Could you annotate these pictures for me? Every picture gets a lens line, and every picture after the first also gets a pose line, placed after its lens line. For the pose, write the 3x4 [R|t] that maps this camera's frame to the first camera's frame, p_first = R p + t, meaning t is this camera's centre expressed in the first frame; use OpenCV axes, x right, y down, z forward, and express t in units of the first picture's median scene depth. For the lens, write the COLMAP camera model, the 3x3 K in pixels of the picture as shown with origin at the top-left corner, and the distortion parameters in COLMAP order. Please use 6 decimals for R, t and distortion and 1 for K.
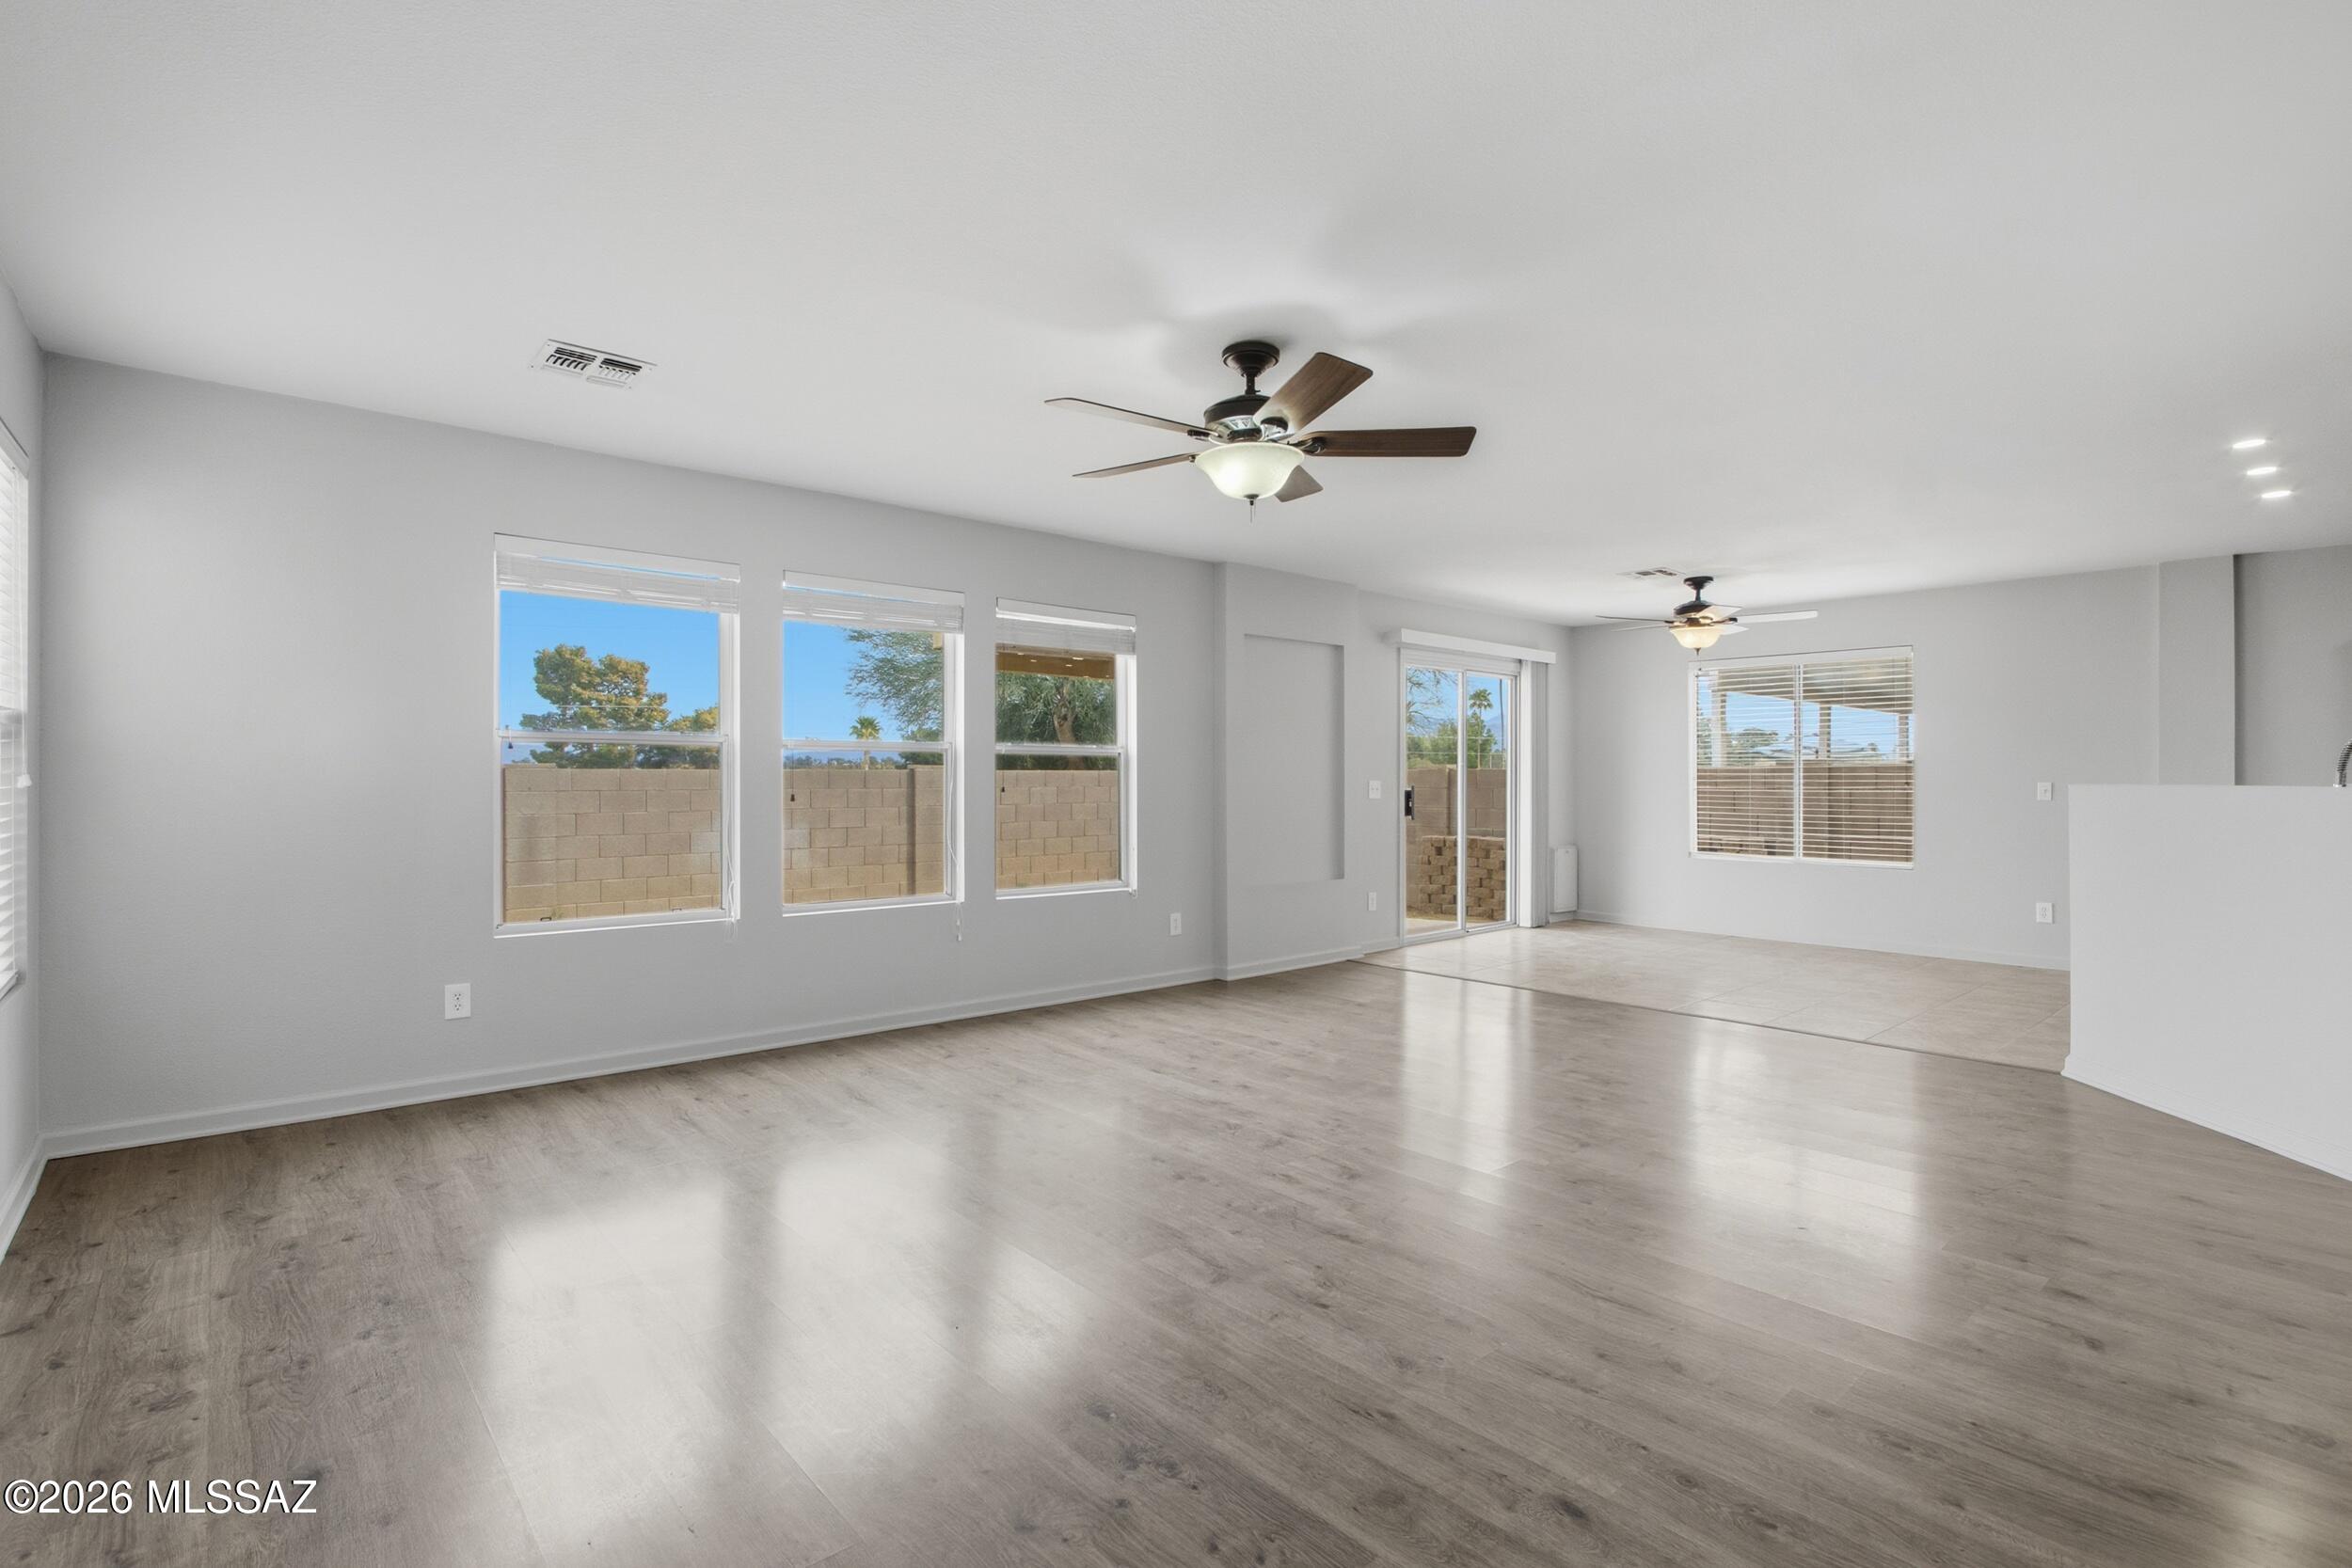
lens RADIAL K [[1101.1, 0, 1173.9], [0, 1101.1, 768.8], [0, 0, 1]] dist [-0.011269, 0.000513]
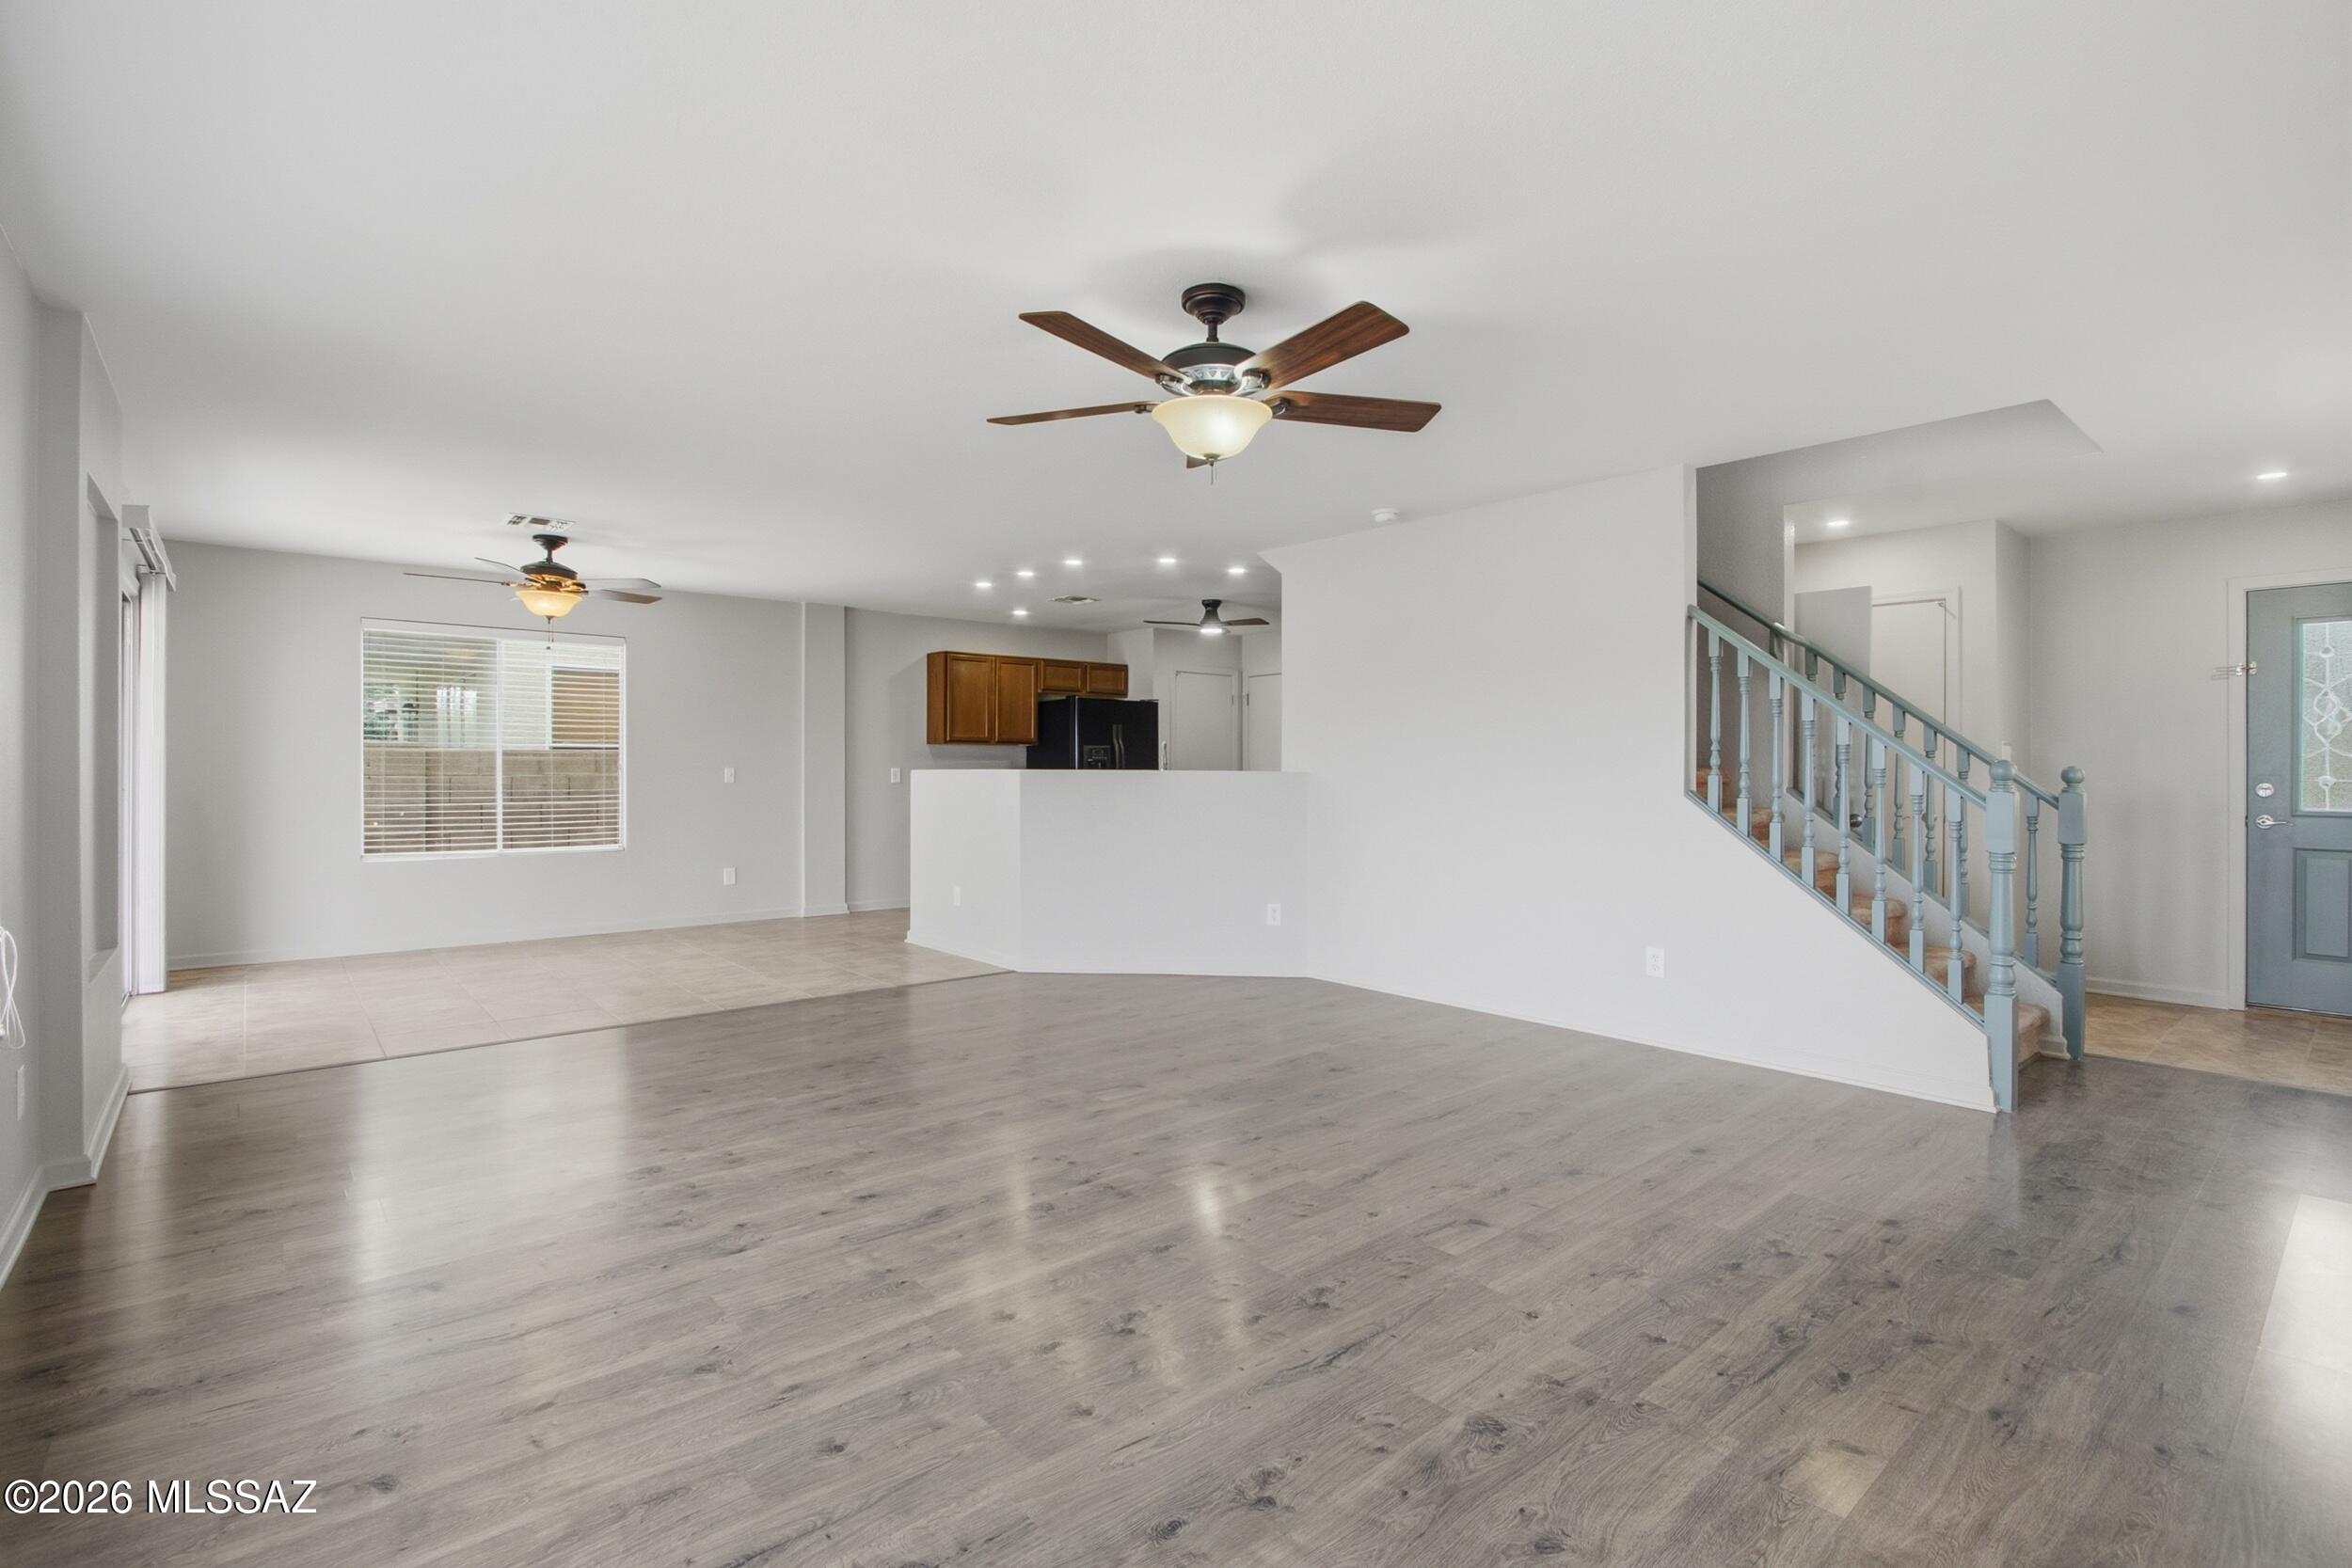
lens RADIAL K [[1101.1, 0, 1173.9], [0, 1101.1, 768.8], [0, 0, 1]] dist [-0.011269, 0.000513]
pose [[0.006085, -0.004833, 0.999970, -0.715513], [-0.011485, 0.999922, 0.004902, 0.003859], [-0.999916, -0.011515, 0.006029, 0.878636]]
